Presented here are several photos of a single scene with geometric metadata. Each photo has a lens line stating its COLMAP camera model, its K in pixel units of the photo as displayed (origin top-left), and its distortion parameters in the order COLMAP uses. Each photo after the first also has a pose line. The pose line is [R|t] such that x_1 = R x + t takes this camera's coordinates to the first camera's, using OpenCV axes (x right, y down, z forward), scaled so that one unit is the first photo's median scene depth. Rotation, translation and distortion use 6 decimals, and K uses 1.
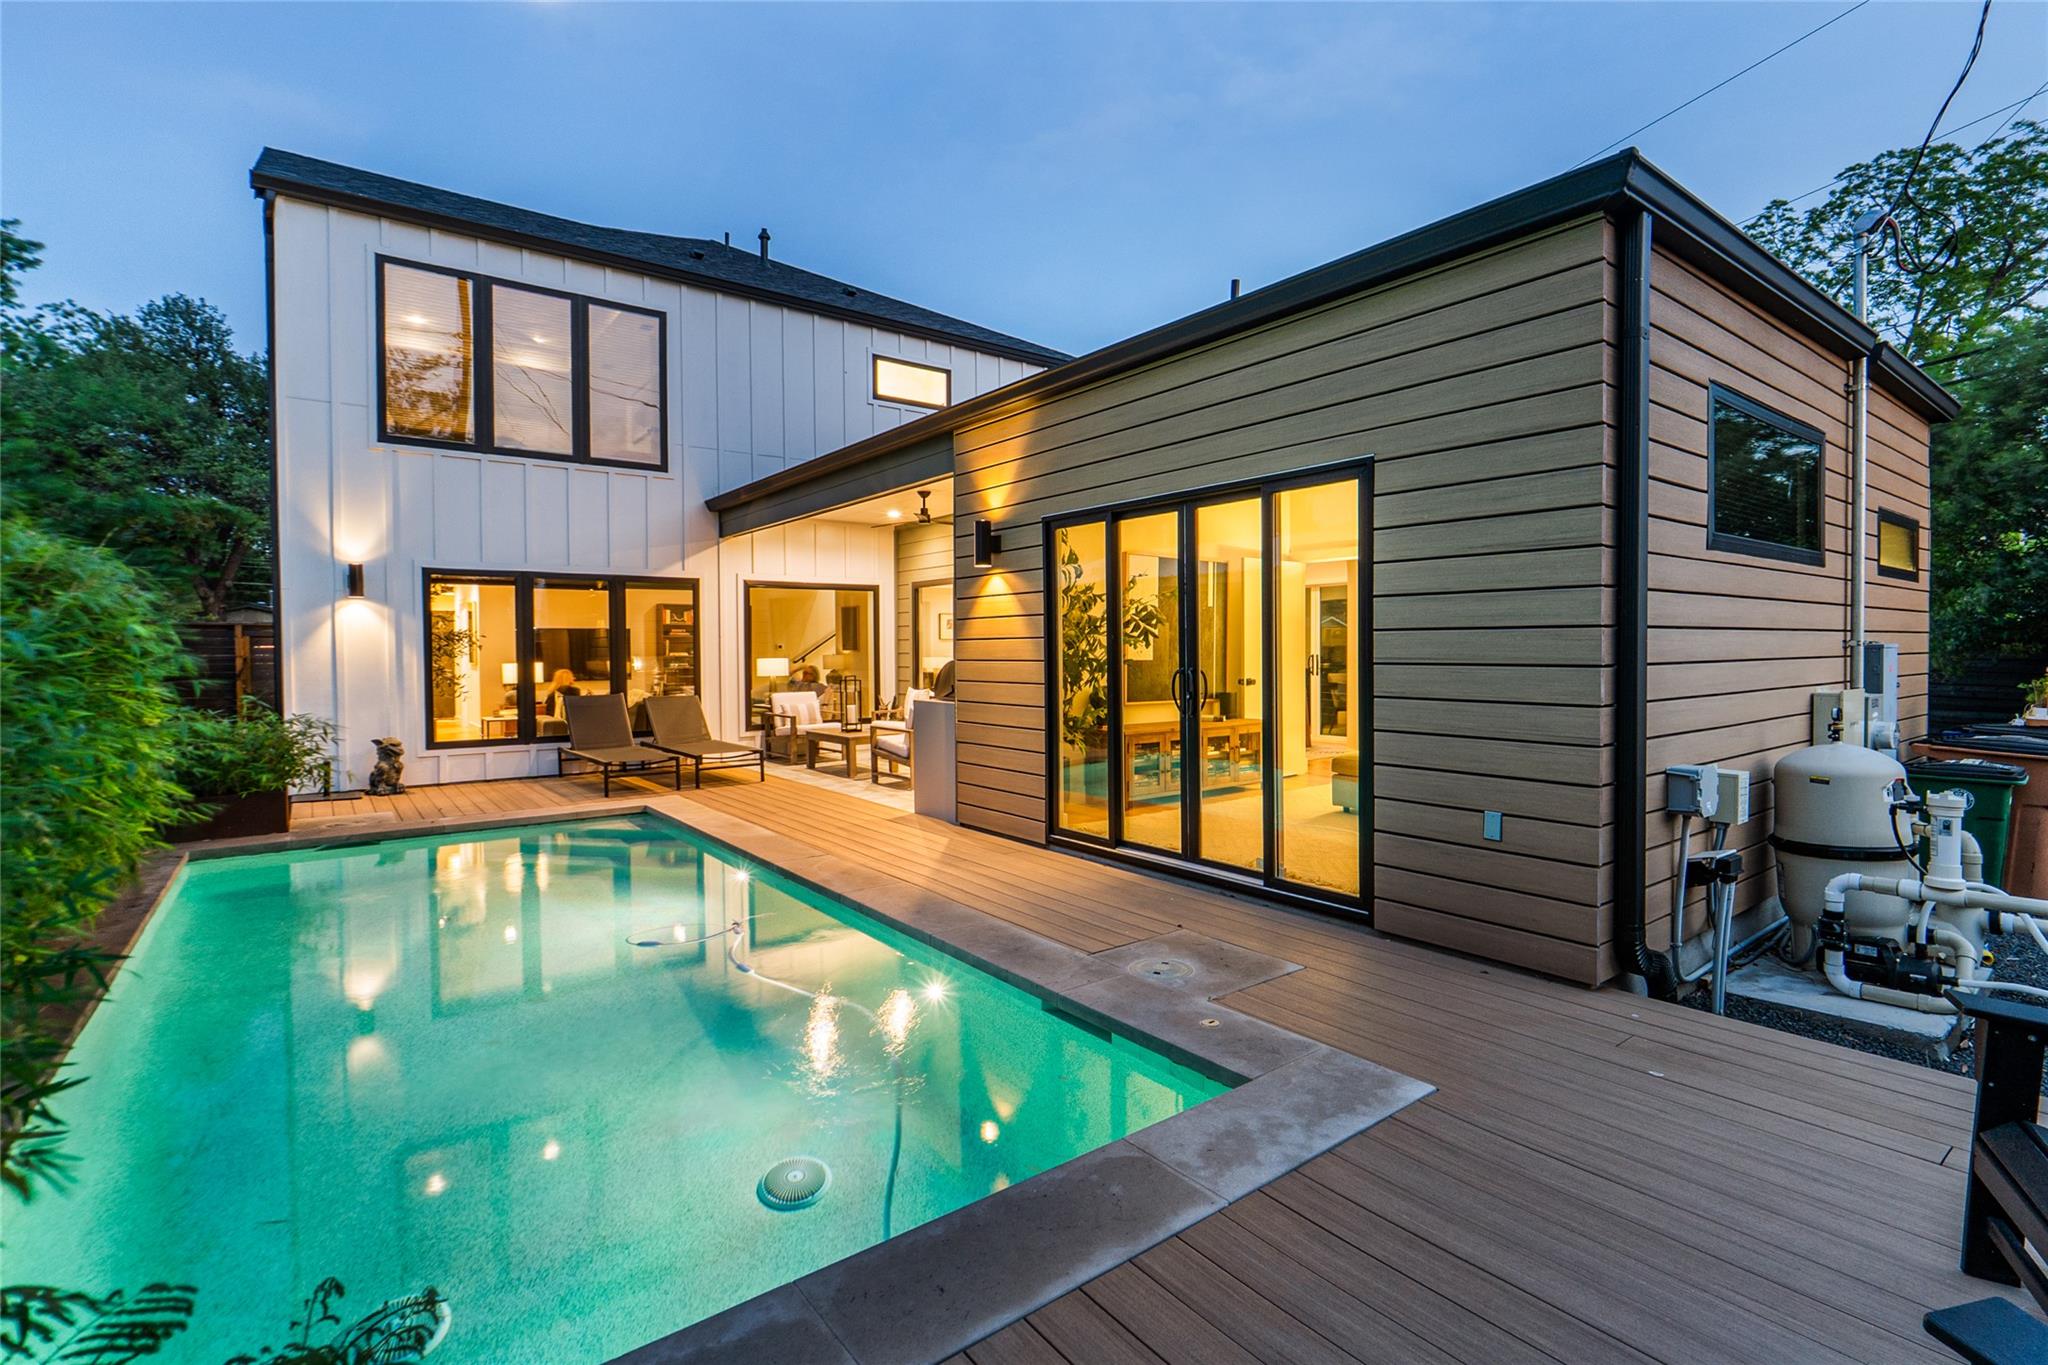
lens RADIAL K [[944.9, 0, 1032.3], [0, 944.9, 656.3], [0, 0, 1]] dist [-0.006329, -0.000381]
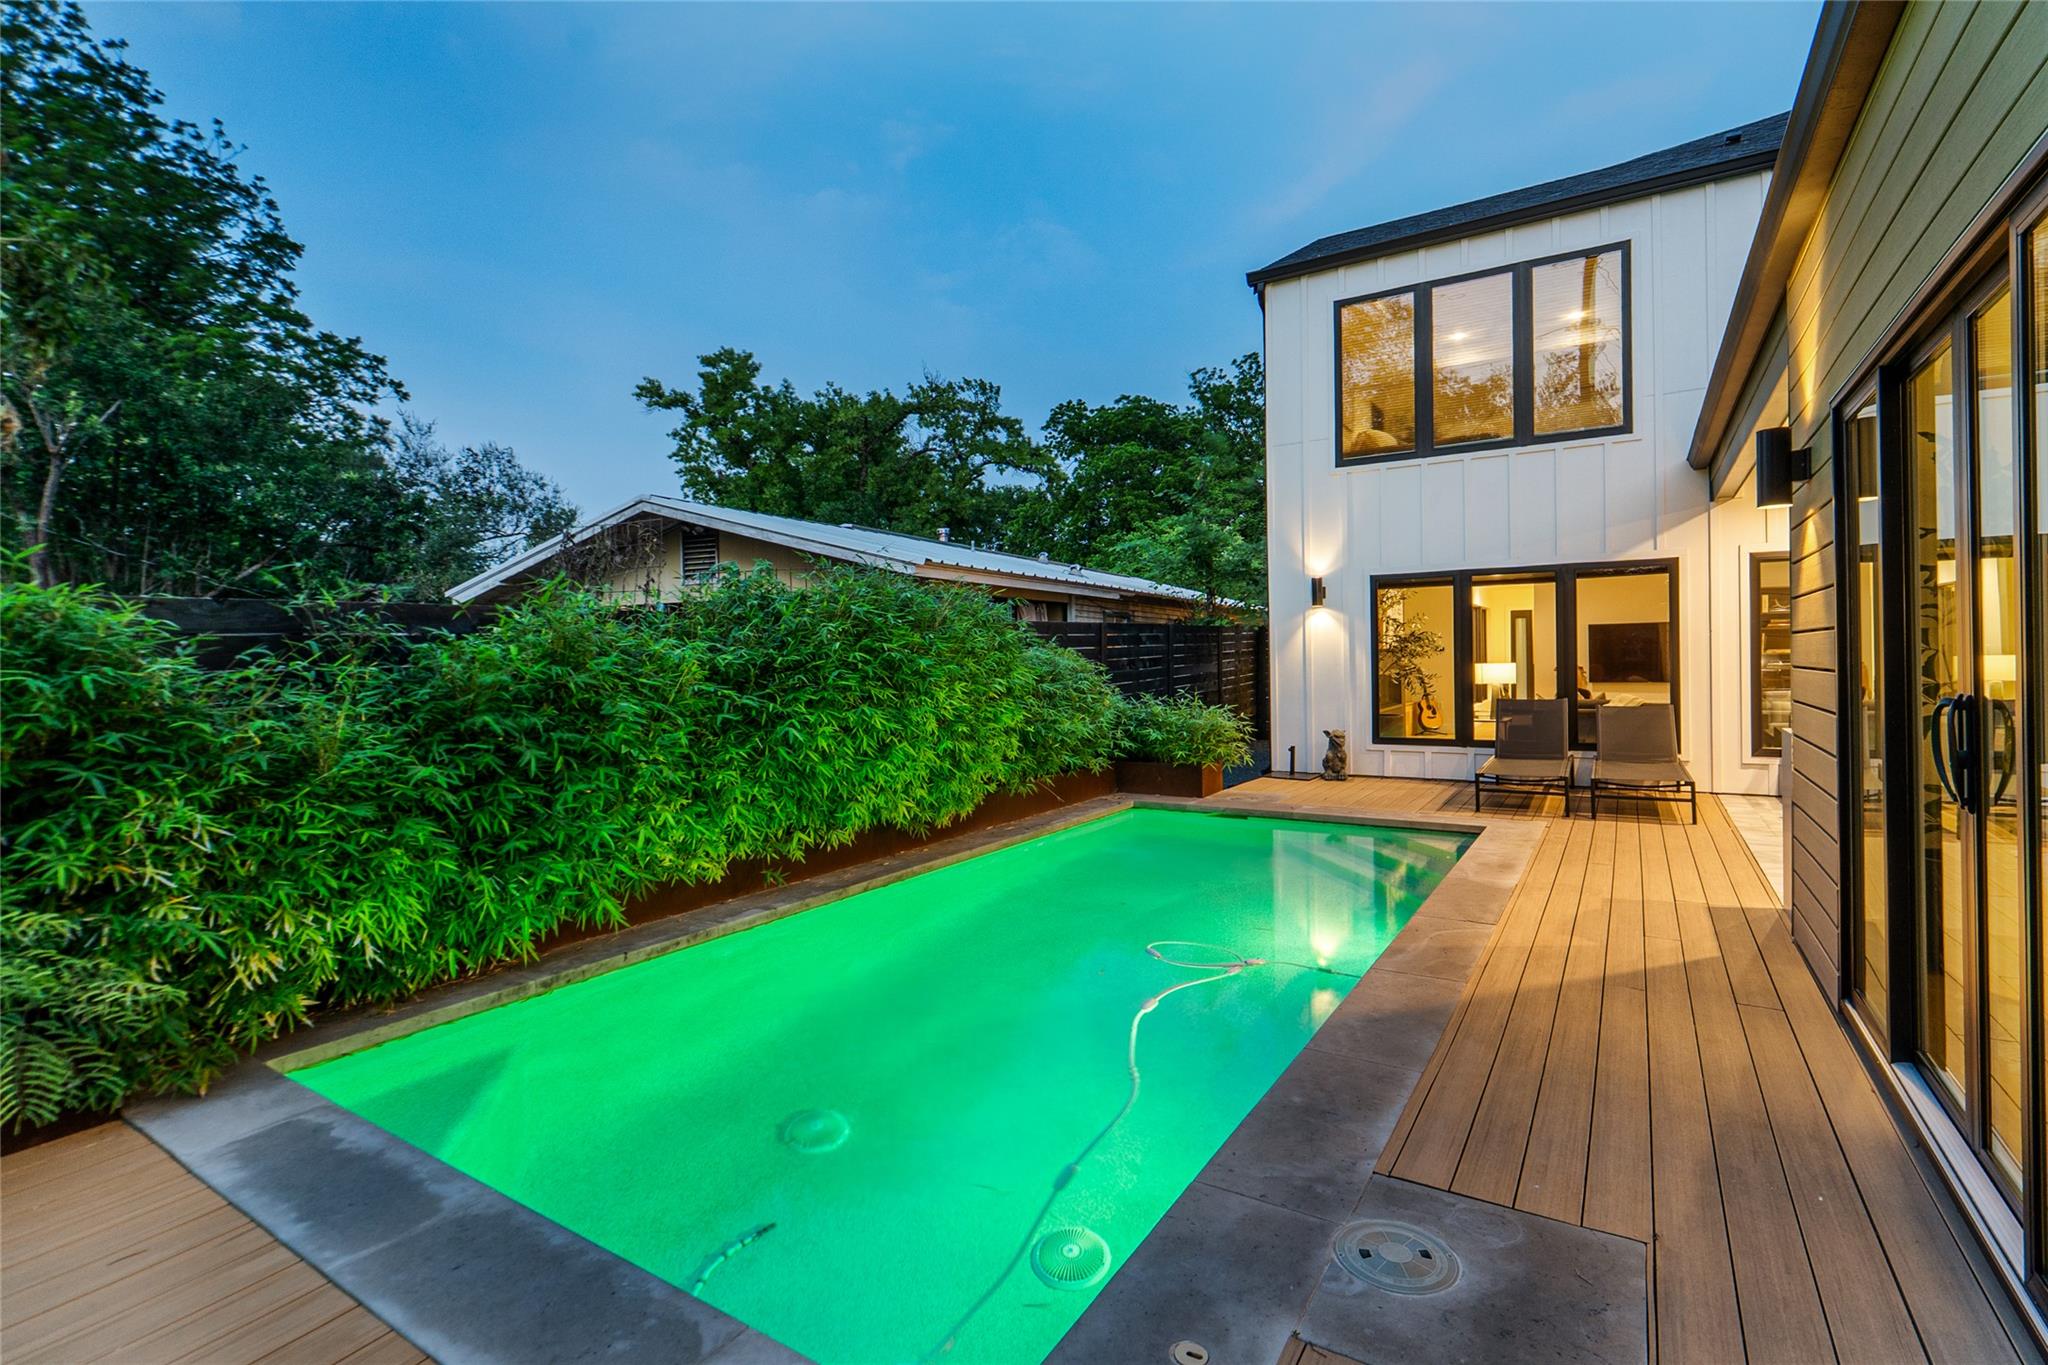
lens RADIAL K [[944.9, 0, 1032.3], [0, 944.9, 656.3], [0, 0, 1]] dist [-0.006329, -0.000381]
pose [[0.346909, -0.000658, -0.937899, 0.241428], [0.006666, 0.999976, 0.001764, -0.005663], [0.937875, -0.006864, 0.346905, 0.263828]]
